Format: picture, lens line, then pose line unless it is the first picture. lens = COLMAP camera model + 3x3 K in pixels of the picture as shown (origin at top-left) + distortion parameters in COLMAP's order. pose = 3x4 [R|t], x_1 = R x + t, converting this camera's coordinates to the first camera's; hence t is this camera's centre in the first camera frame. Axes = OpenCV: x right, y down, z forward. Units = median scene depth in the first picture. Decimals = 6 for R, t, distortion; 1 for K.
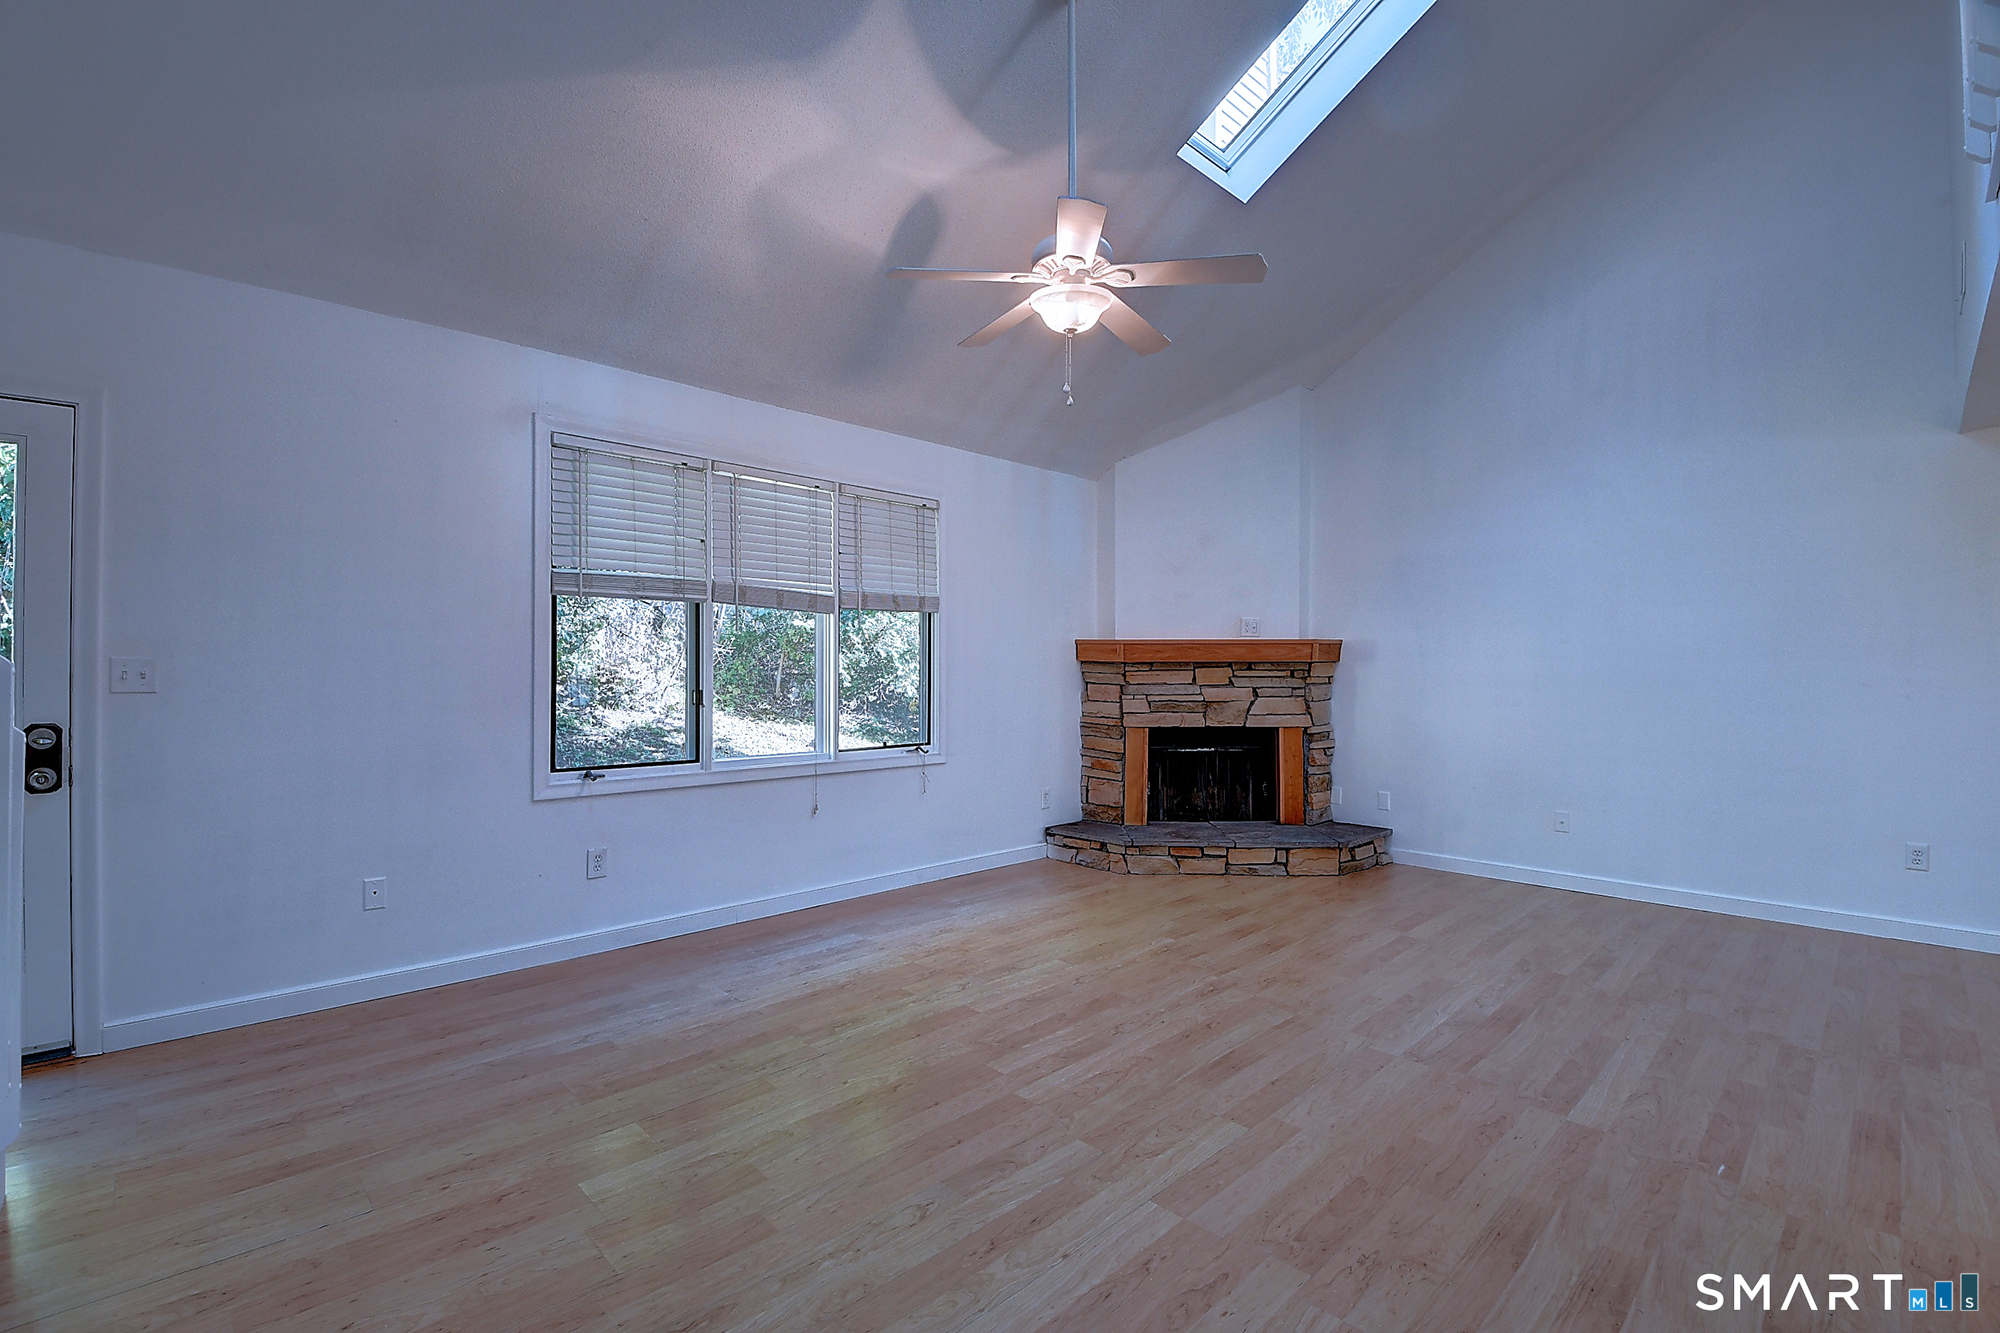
lens RADIAL K [[877.0, 0, 979.0], [0, 877.0, 666.7], [0, 0, 1]] dist [0.019002, -0.031399]
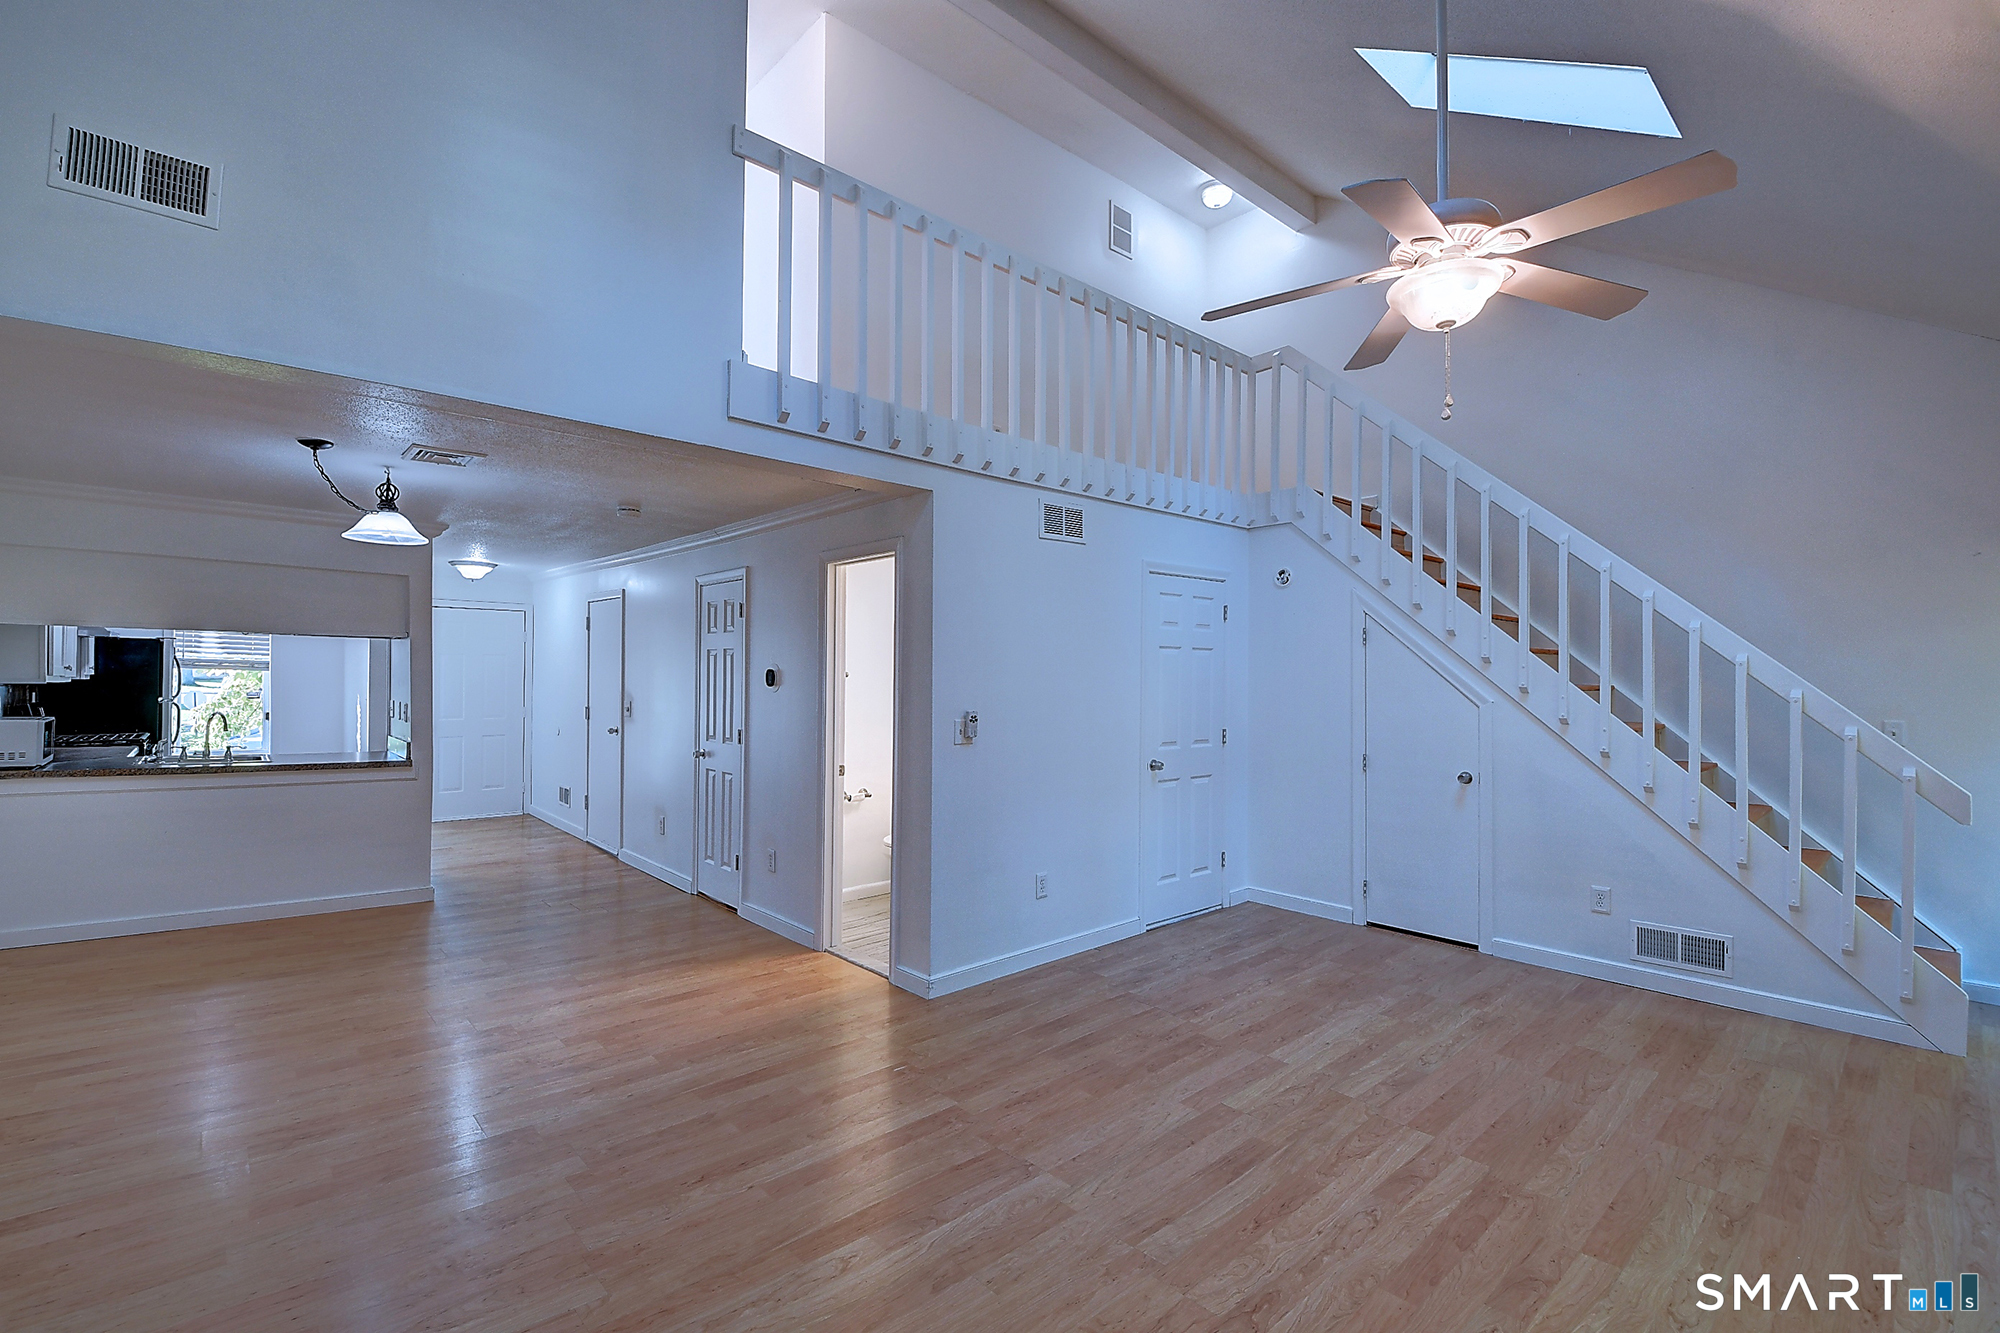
lens RADIAL K [[877.0, 0, 979.0], [0, 877.0, 666.7], [0, 0, 1]] dist [0.019002, -0.031399]
pose [[-0.999473, -0.013125, 0.029689, 0.387801], [-0.013535, 0.999815, -0.013636, -0.049322], [-0.029504, -0.014030, -0.999466, 1.415141]]
